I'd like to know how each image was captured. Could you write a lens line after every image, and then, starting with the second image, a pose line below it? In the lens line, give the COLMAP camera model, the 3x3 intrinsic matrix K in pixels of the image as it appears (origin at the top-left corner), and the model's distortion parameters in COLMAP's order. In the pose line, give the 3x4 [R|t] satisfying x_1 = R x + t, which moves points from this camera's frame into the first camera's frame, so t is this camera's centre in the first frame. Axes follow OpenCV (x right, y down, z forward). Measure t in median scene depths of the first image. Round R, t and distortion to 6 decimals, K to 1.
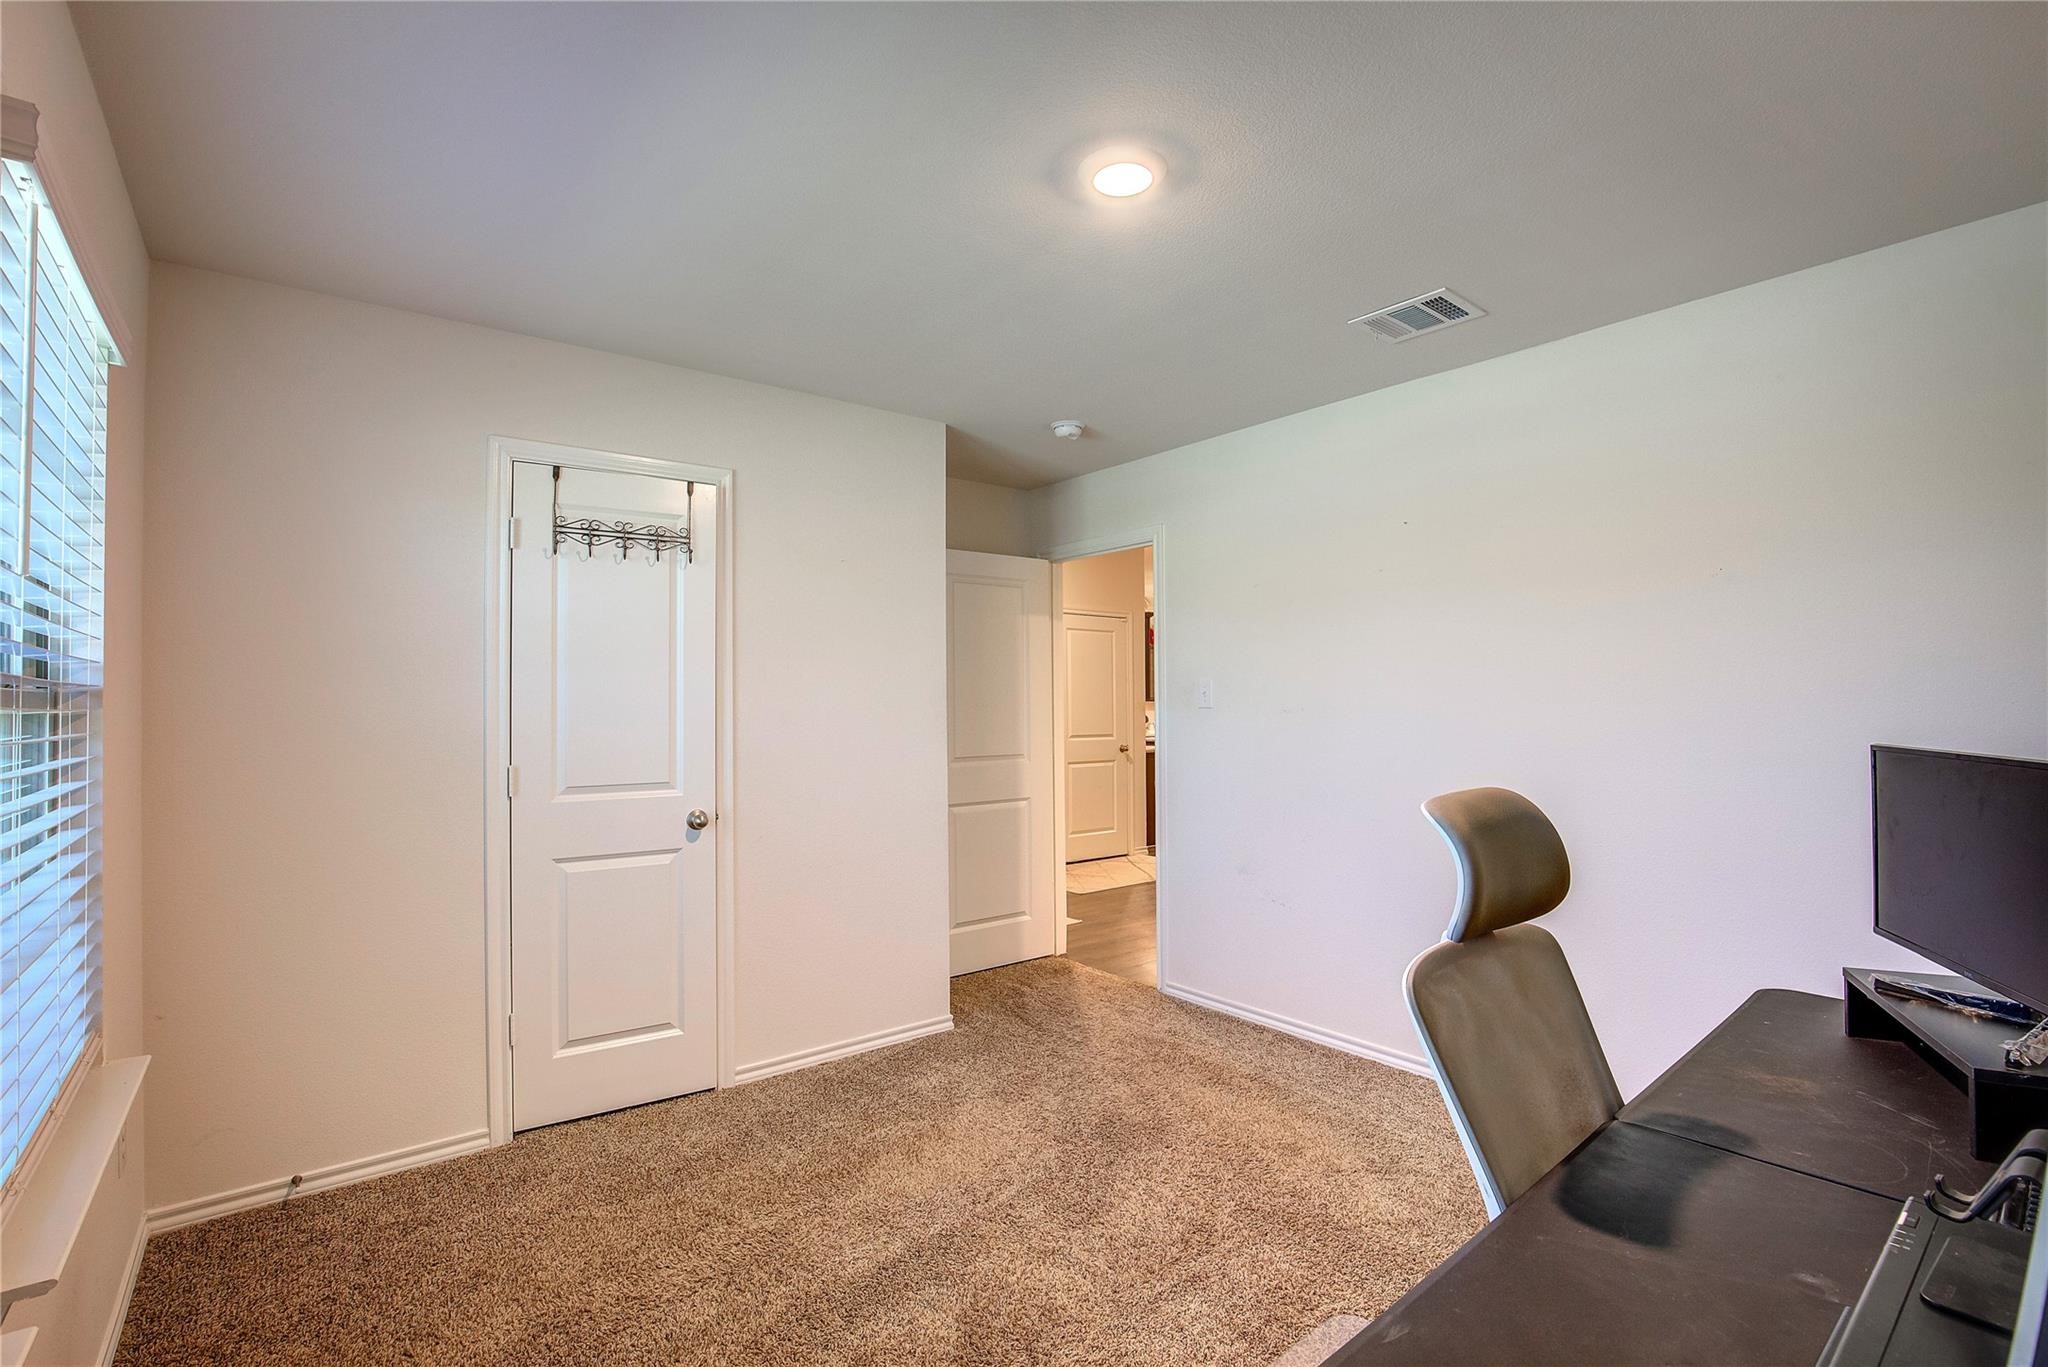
lens RADIAL K [[939.9, 0, 1026.1], [0, 939.9, 689.8], [0, 0, 1]] dist [-0.028631, 0.000884]
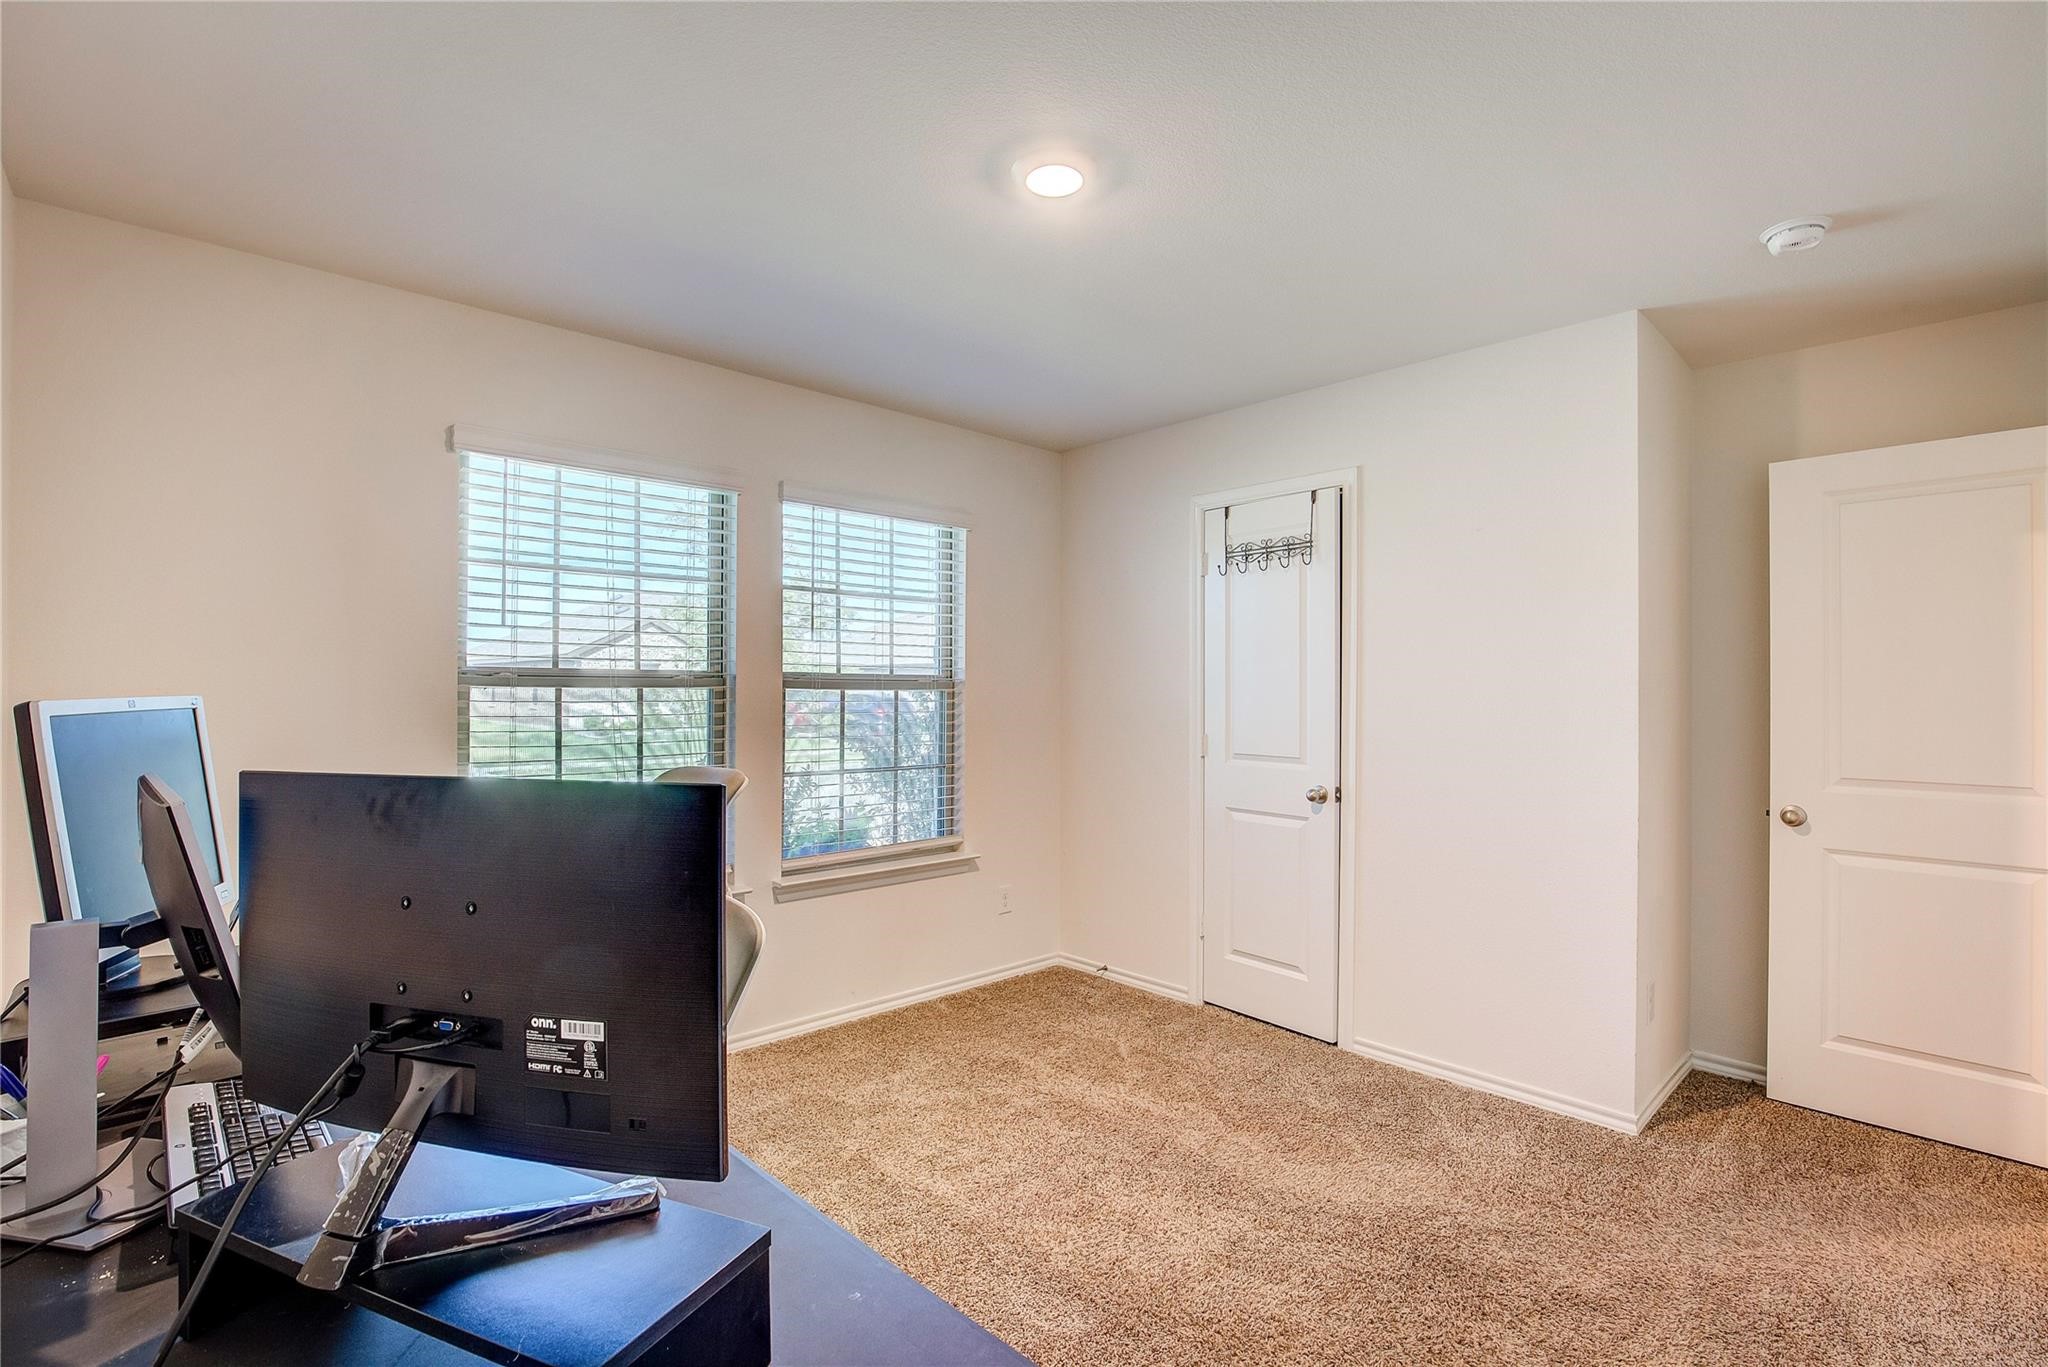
lens RADIAL K [[939.9, 0, 1026.1], [0, 939.9, 689.8], [0, 0, 1]] dist [-0.028631, 0.000884]
pose [[0.080820, 0.005524, -0.996713, 0.751055], [0.005330, 0.999968, 0.005975, 0.006560], [0.996714, -0.005796, 0.080788, 0.583847]]
